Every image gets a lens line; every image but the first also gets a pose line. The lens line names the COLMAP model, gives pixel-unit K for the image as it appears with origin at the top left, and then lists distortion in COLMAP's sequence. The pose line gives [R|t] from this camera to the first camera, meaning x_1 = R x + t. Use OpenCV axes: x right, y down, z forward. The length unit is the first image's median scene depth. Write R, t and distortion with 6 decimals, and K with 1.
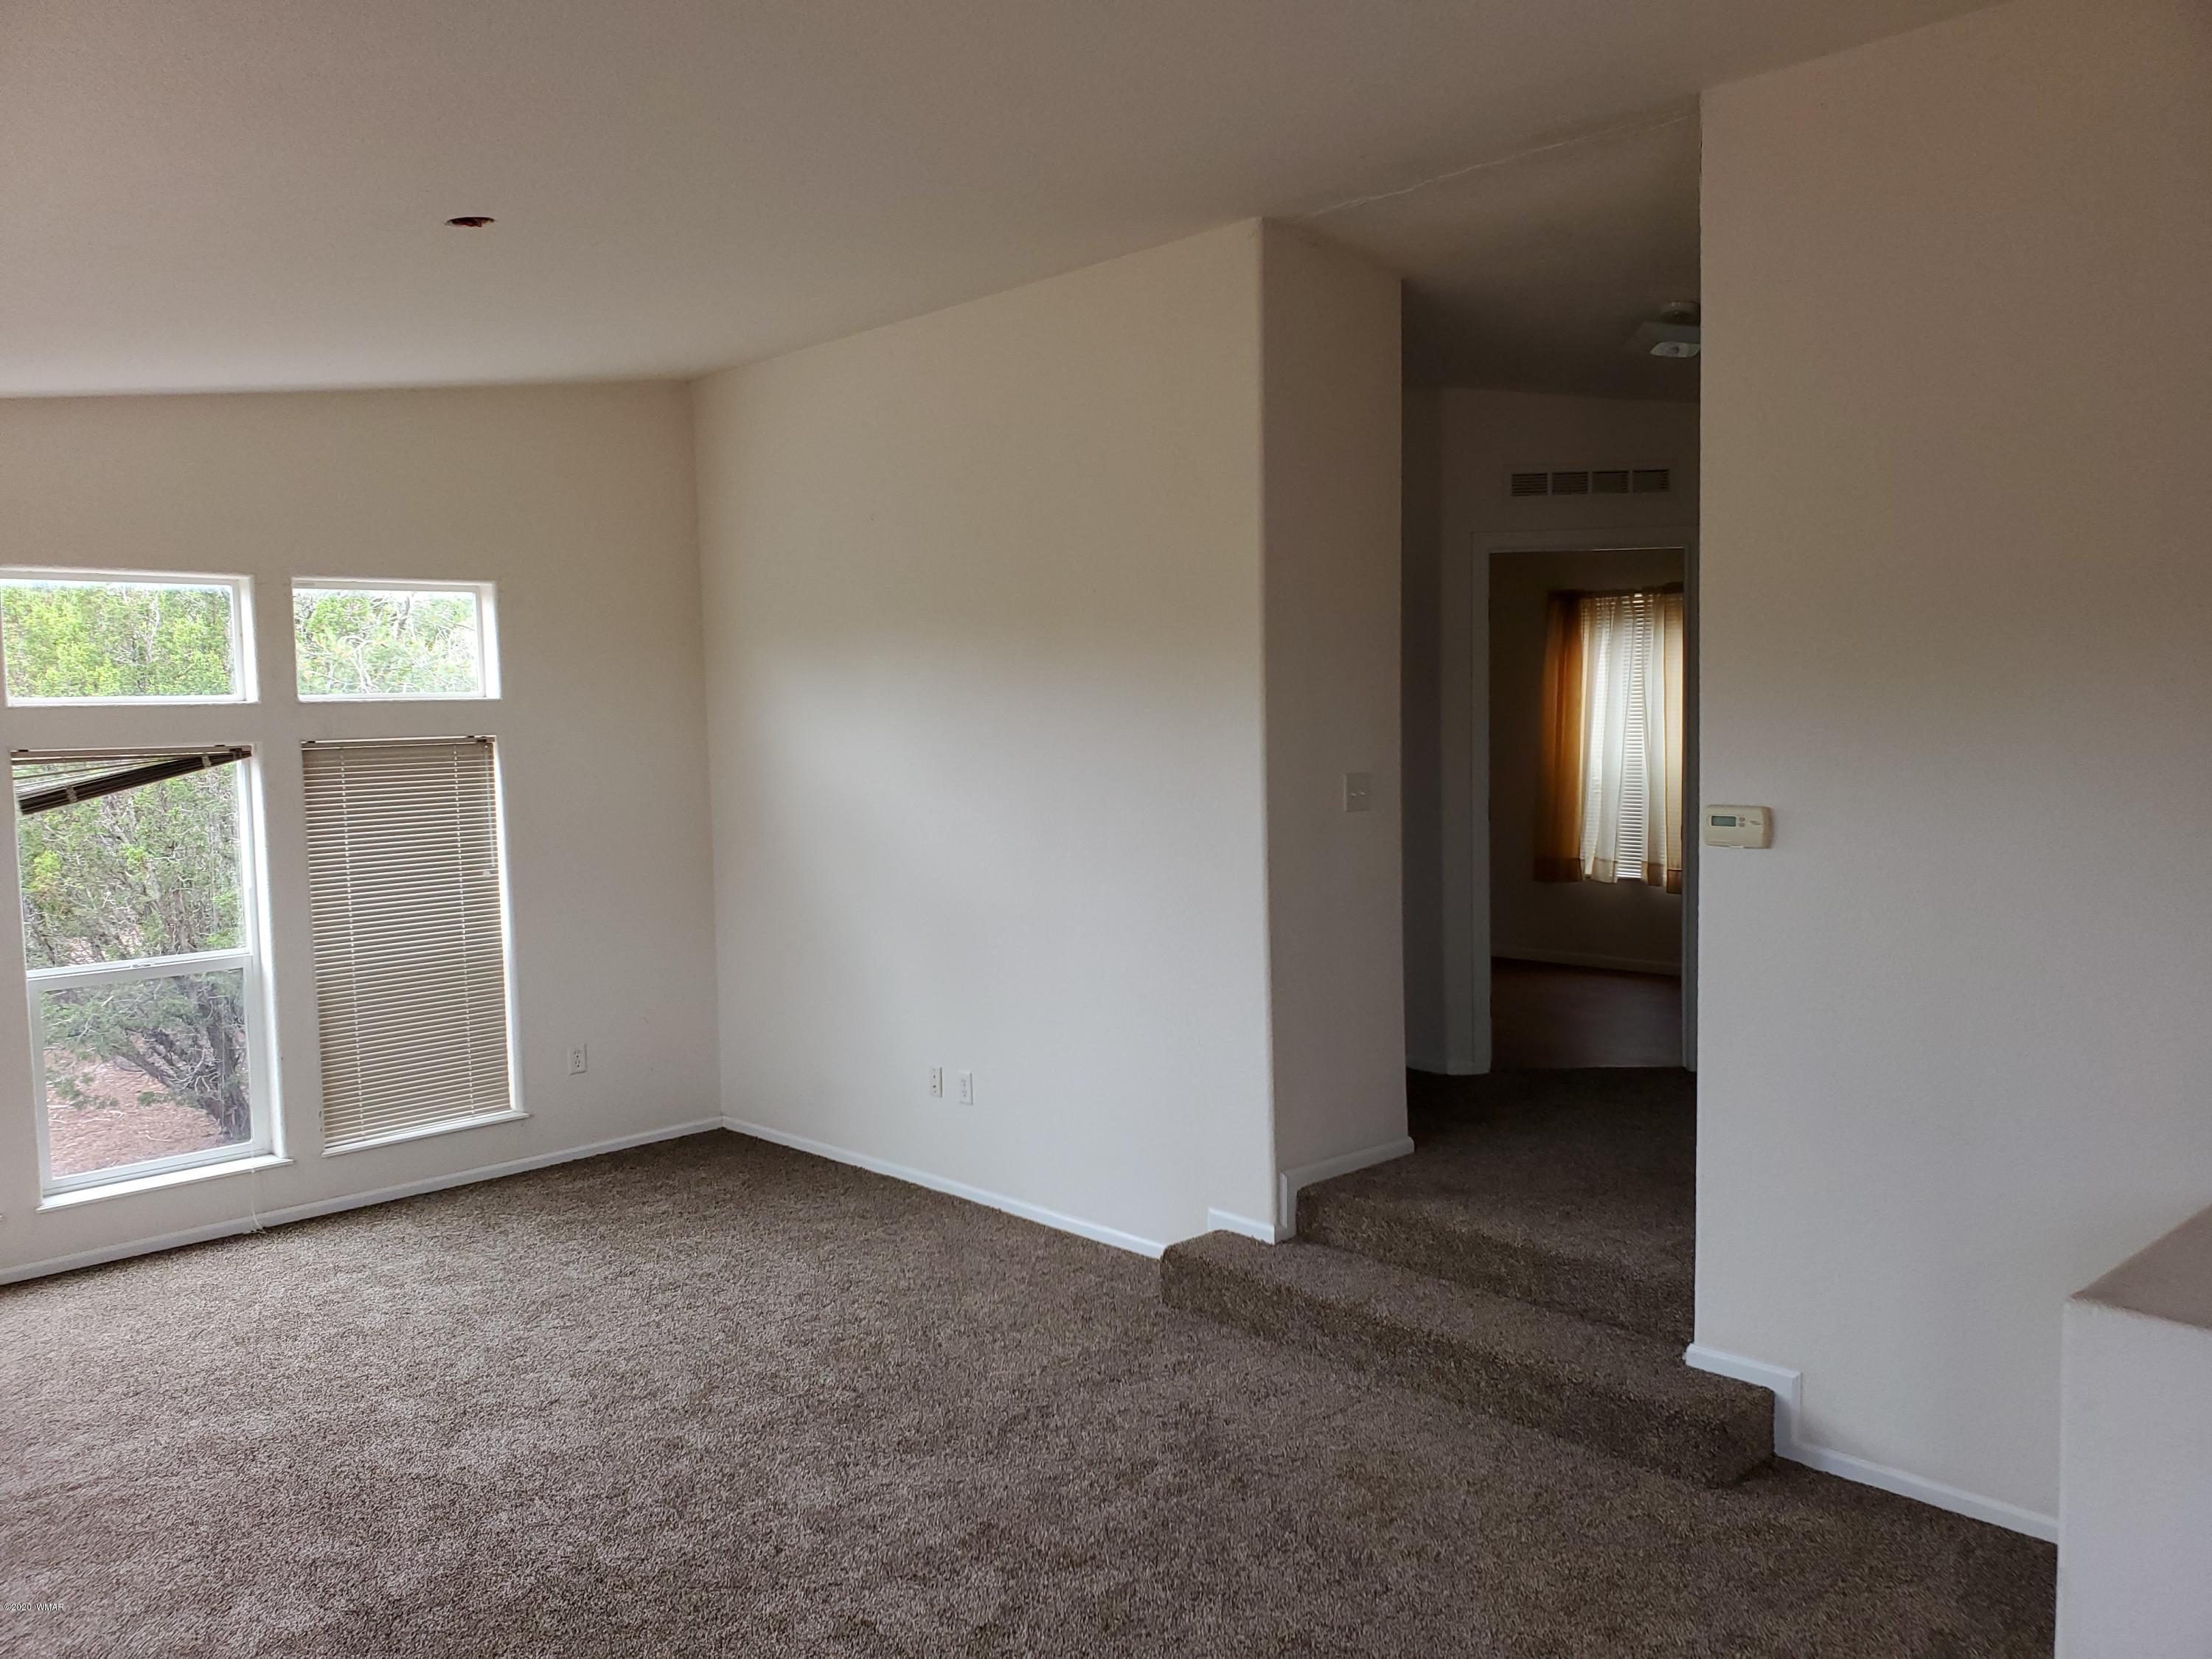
lens RADIAL K [[1754.5, 0, 1088.0], [0, 1754.5, 838.1], [0, 0, 1]] dist [0.039597, -0.005154]
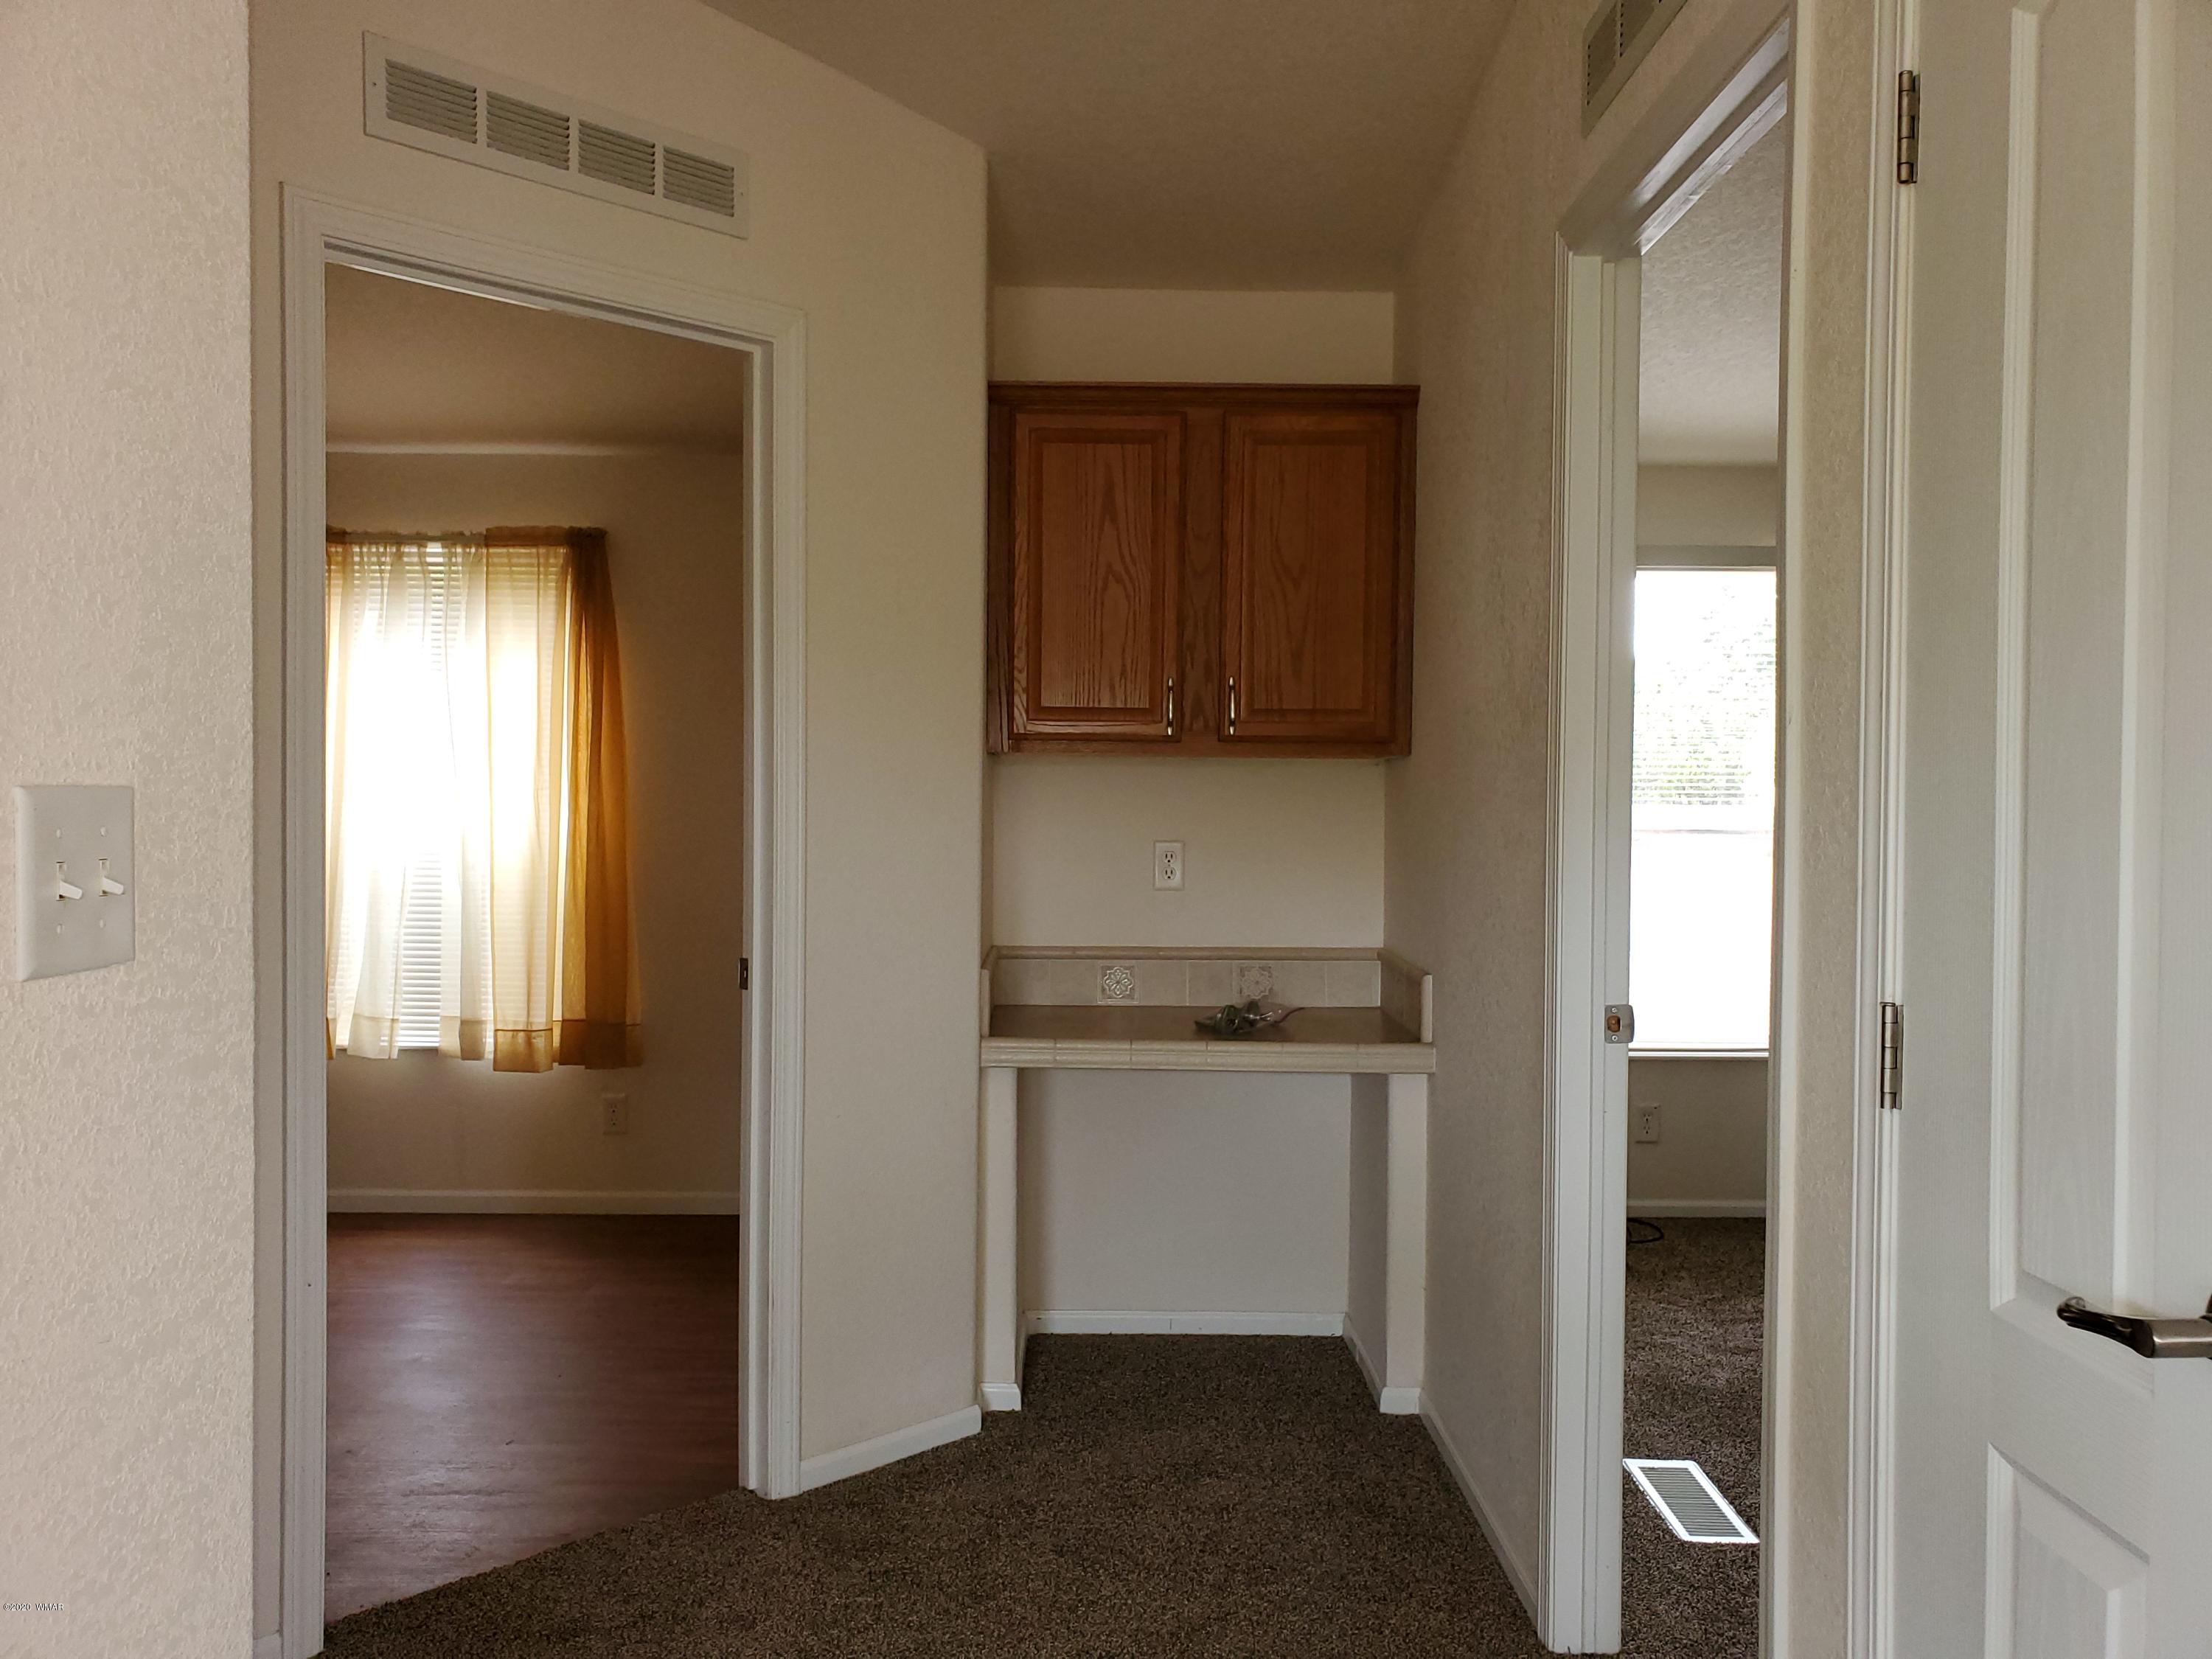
lens RADIAL K [[1754.5, 0, 1088.0], [0, 1754.5, 838.1], [0, 0, 1]] dist [0.039597, -0.005154]
pose [[0.695386, 0.009020, 0.718580, 0.050932], [0.035637, 0.998258, -0.047017, -0.010026], [-0.717752, 0.058303, 0.693853, 0.457272]]
